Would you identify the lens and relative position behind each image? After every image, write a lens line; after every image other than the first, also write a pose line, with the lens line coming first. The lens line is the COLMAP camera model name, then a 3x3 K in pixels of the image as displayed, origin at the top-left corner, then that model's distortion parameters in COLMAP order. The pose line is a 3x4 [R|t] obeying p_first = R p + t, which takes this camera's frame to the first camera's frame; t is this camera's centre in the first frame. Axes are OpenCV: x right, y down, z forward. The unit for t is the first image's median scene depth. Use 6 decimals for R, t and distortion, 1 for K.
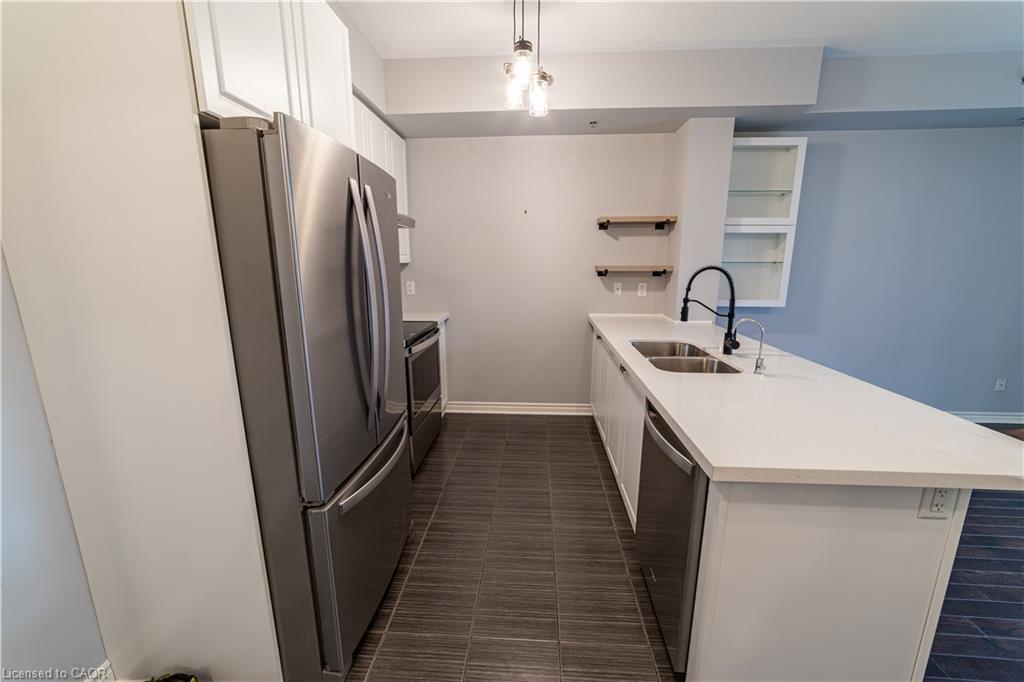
lens RADIAL K [[392.3, 0, 519.5], [0, 392.3, 337.6], [0, 0, 1]] dist [-0.001784, 0.000305]
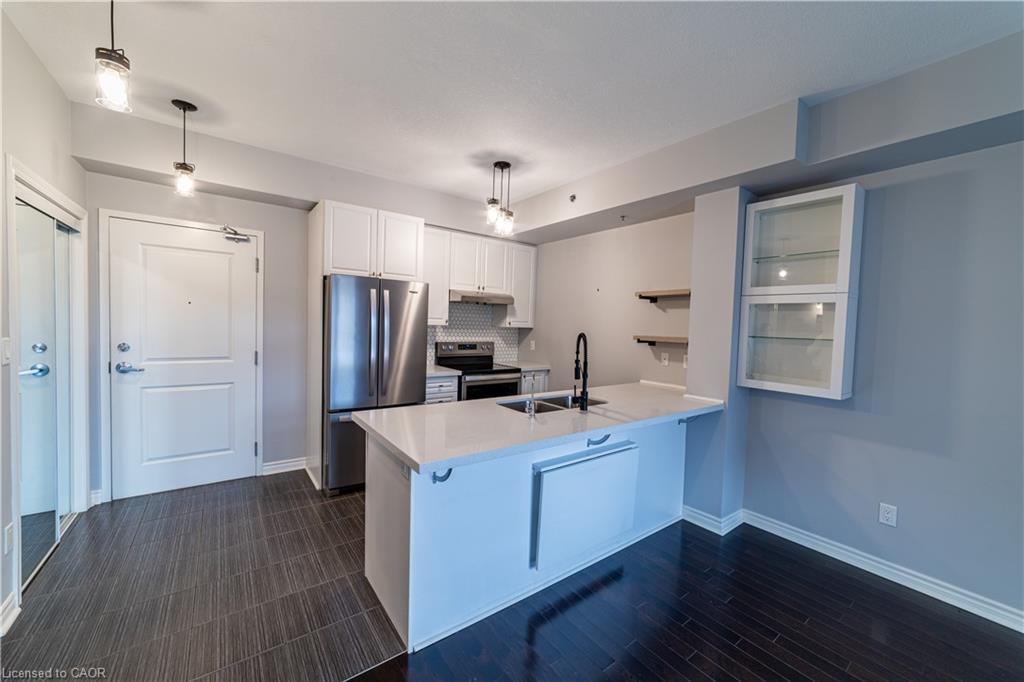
lens RADIAL K [[392.3, 0, 519.5], [0, 392.3, 337.6], [0, 0, 1]] dist [-0.001784, 0.000305]
pose [[0.648244, 0.047818, -0.759929, 0.887122], [-0.184127, 0.978251, -0.095511, -0.013408], [0.738835, 0.201838, 0.642950, 0.064939]]
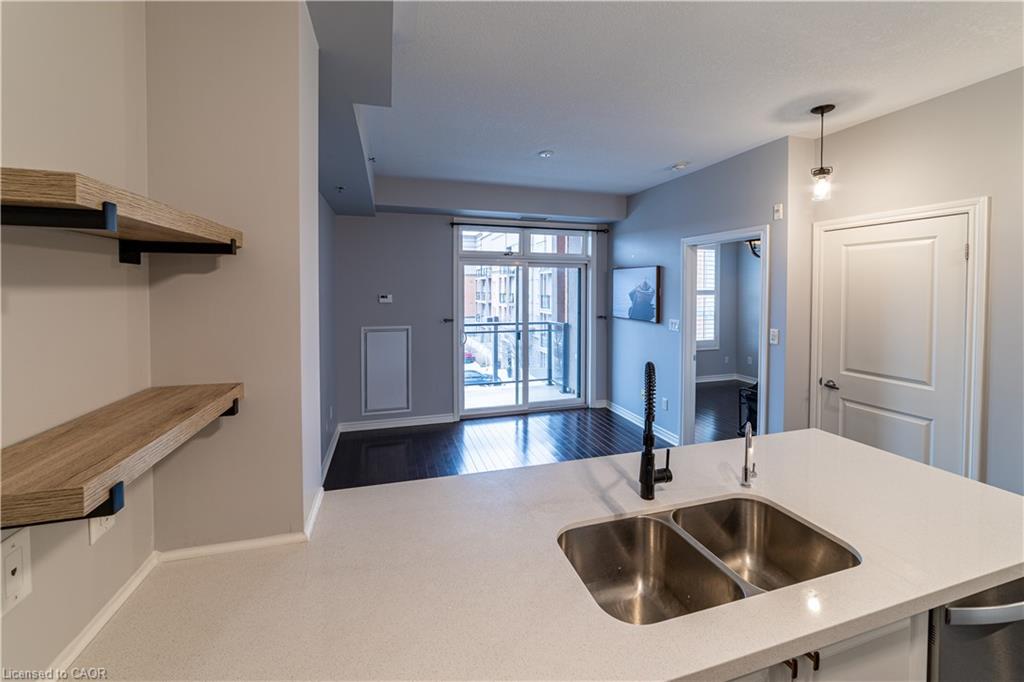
lens RADIAL K [[416.6, 0, 511.9], [0, 416.6, 297.6], [0, 0, 1]] dist [-0.046056, 0.000055]
pose [[-0.332307, -0.021718, 0.942921, 0.005369], [0.186148, 0.978560, 0.088142, -0.251497], [-0.924619, 0.204813, -0.321140, 0.937473]]
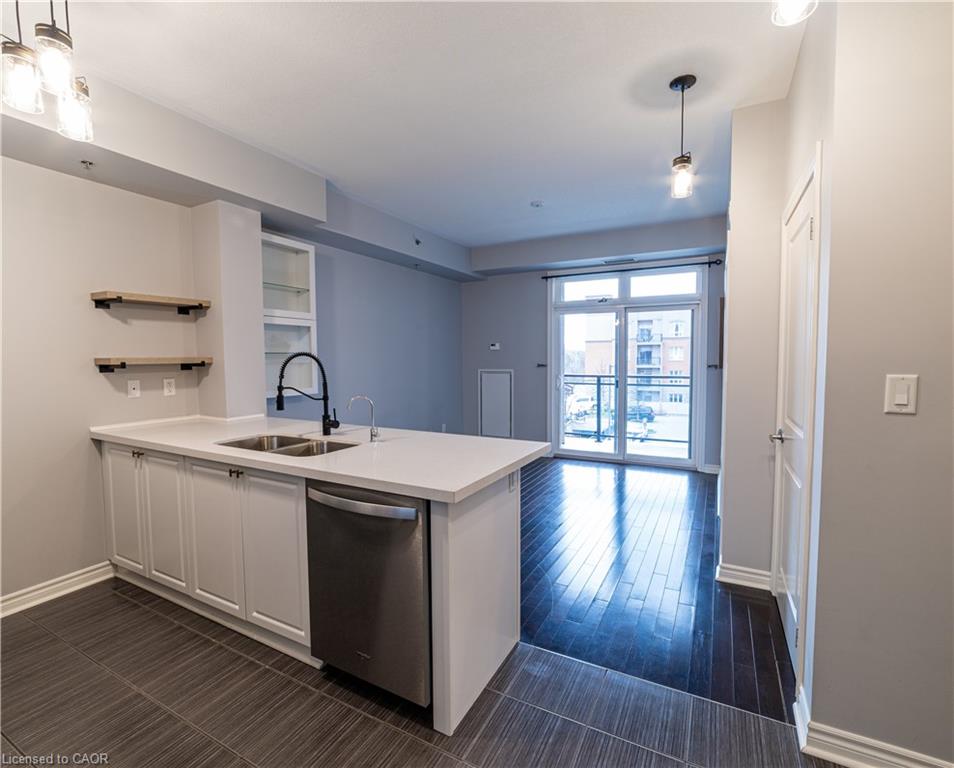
lens RADIAL K [[443.4, 0, 477.0], [0, 443.4, 384.0], [0, 0, 1]] dist [-0.013903, 0.009062]
pose [[0.436304, -0.060695, 0.897750, -0.245761], [0.183364, 0.982784, -0.022670, 0.005753], [-0.880918, 0.174506, 0.439921, 0.070522]]
